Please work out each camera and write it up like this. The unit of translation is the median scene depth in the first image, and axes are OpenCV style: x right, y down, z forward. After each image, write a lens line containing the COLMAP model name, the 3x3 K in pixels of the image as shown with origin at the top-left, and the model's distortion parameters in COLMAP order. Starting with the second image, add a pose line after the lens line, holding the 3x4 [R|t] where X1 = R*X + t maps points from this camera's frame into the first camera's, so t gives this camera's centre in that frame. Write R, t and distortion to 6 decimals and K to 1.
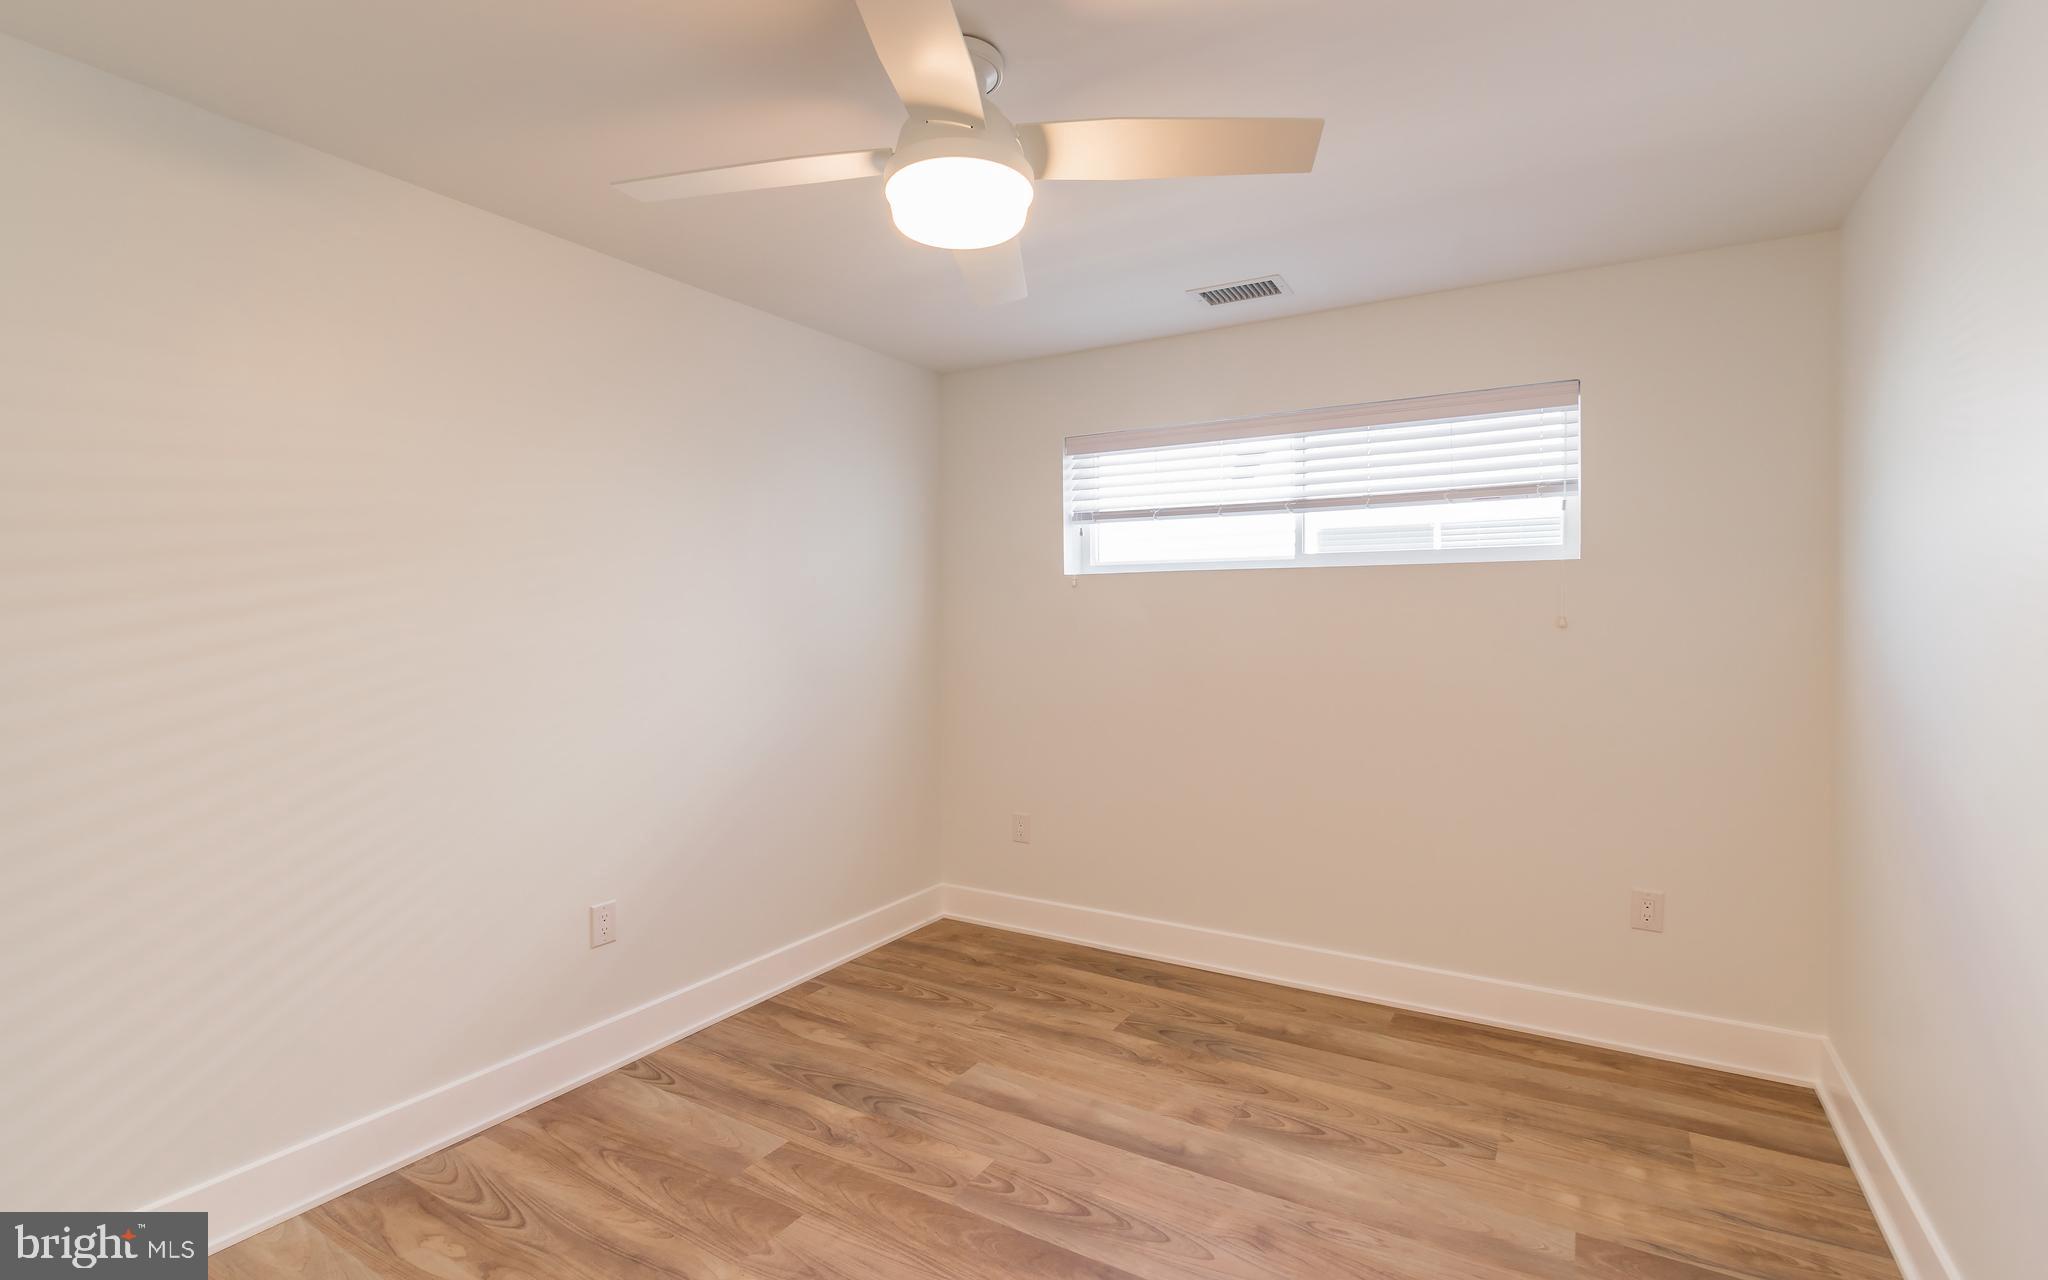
lens RADIAL K [[908.7, 0, 1079.6], [0, 908.7, 624.9], [0, 0, 1]] dist [-0.015503, 0.000460]
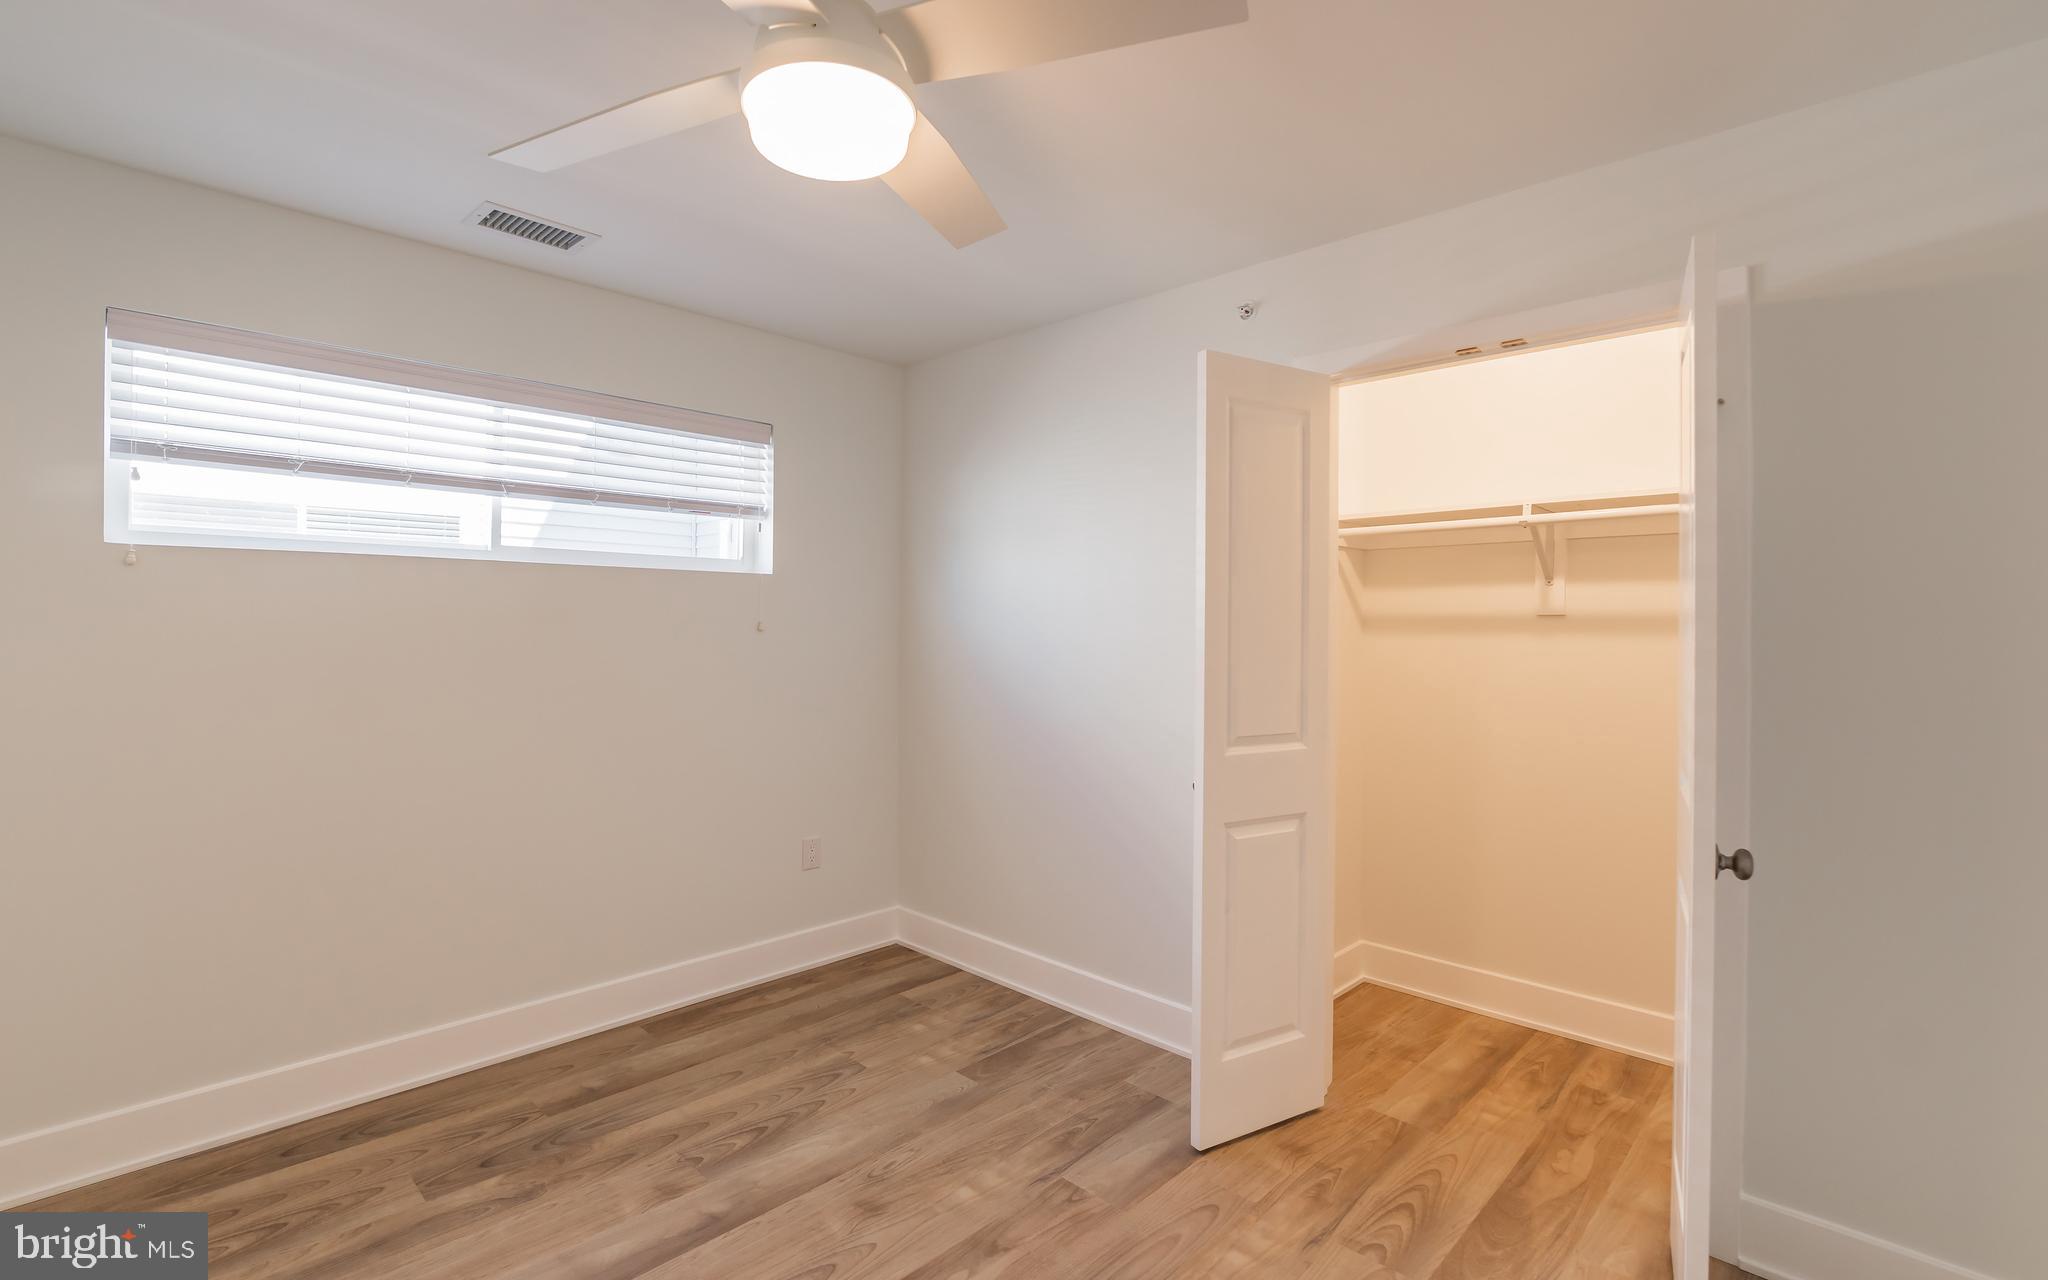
lens RADIAL K [[908.7, 0, 1025.5], [0, 908.7, 616.4], [0, 0, 1]] dist [-0.015503, 0.000460]
pose [[0.262255, 0.014653, 0.964887, -0.543247], [-0.000313, 0.999886, -0.015100, 0.001141], [-0.964999, 0.003658, 0.262229, 0.377271]]
